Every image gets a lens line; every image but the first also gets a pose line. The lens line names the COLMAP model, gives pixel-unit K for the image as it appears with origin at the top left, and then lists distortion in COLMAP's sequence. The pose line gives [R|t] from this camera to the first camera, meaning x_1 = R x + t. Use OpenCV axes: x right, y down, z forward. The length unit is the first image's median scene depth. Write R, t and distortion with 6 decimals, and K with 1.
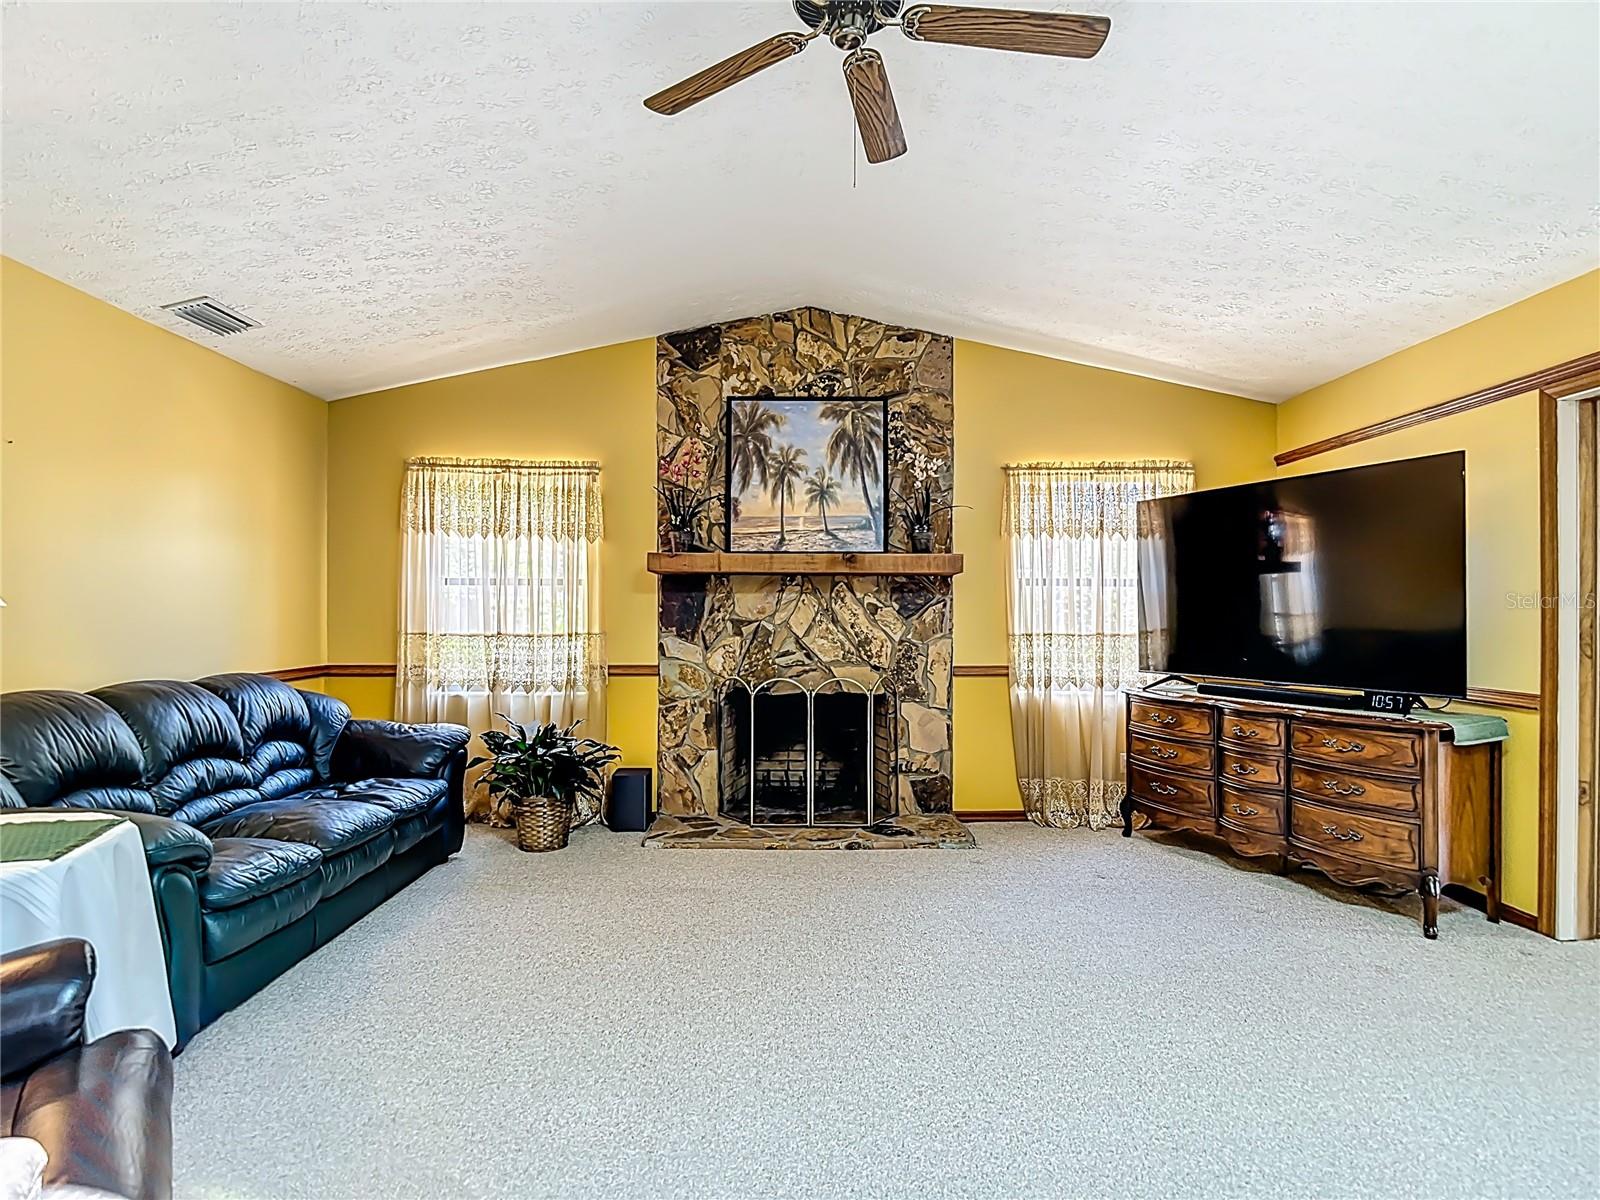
lens RADIAL K [[860.2, 0, 791.3], [0, 860.2, 610.1], [0, 0, 1]] dist [-0.019458, 0.001696]
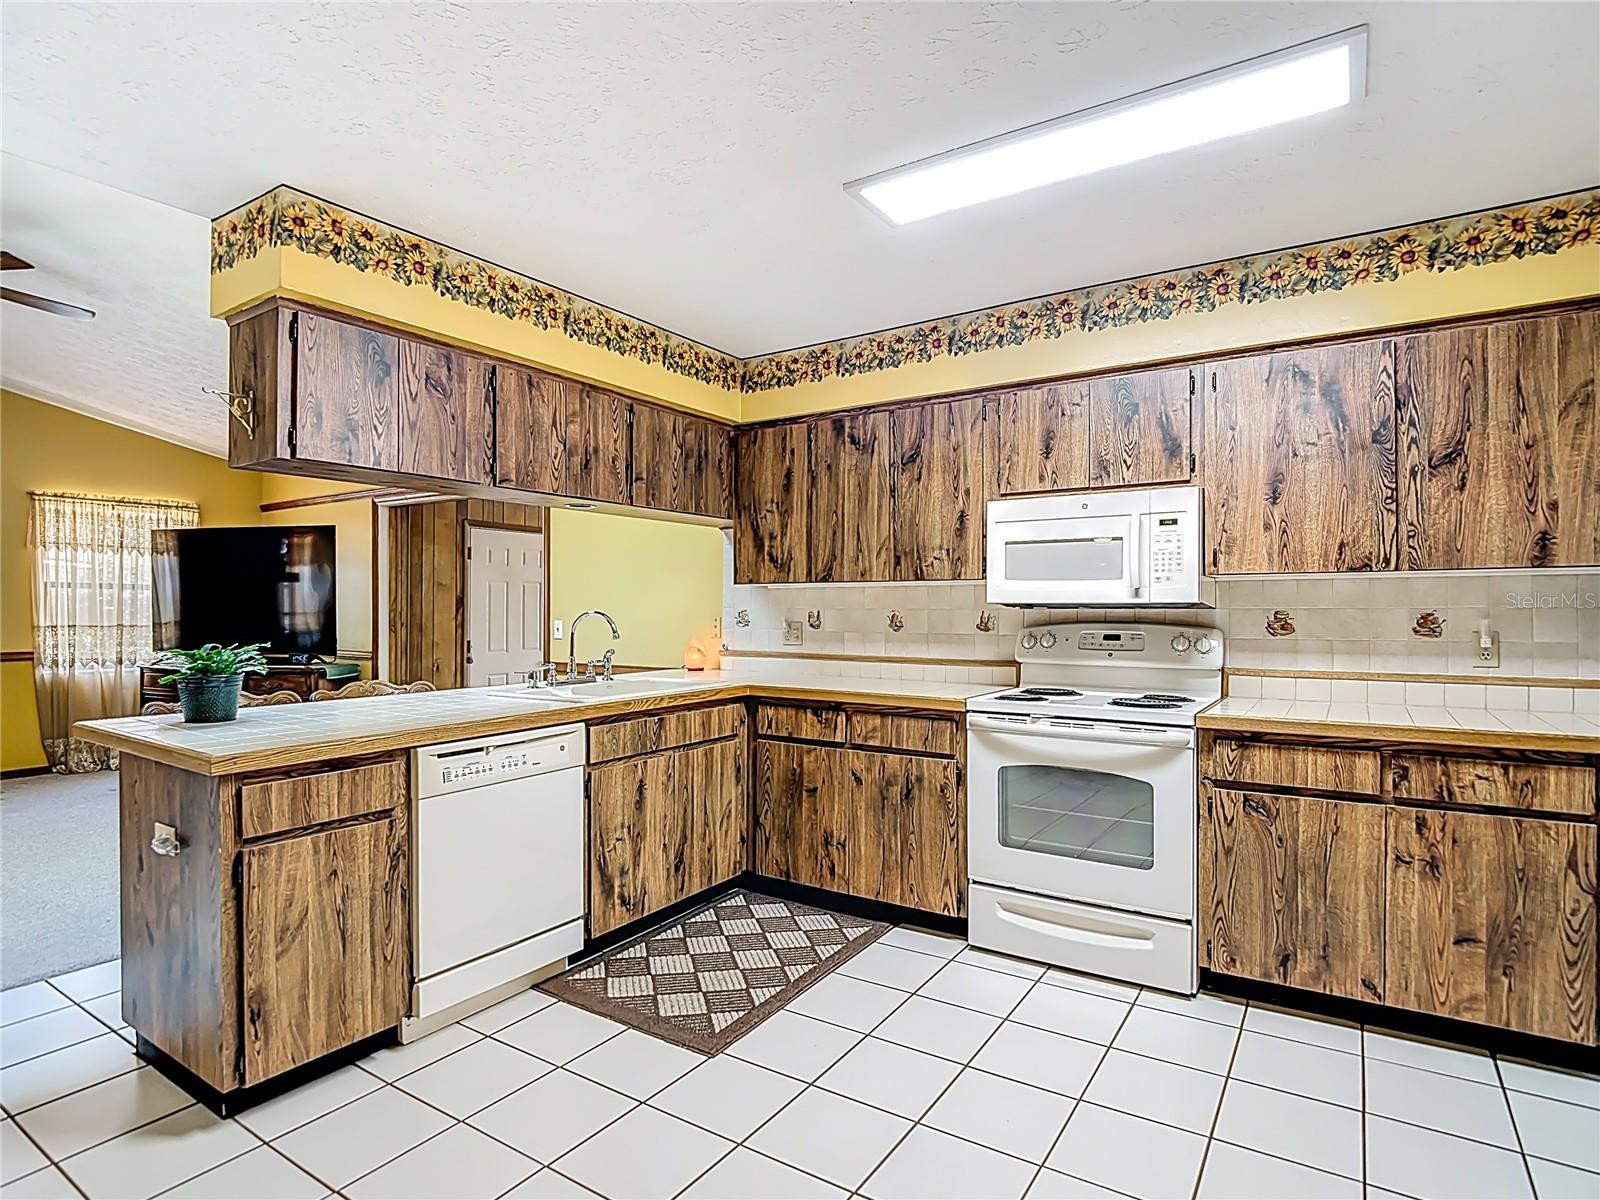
lens RADIAL K [[860.2, 0, 783.0], [0, 860.2, 616.5], [0, 0, 1]] dist [-0.019458, 0.001696]
pose [[0.567044, 0.002837, 0.823683, -0.147776], [-0.008257, 0.999963, 0.002241, 0.002915], [-0.823646, -0.008072, 0.567046, -0.609513]]
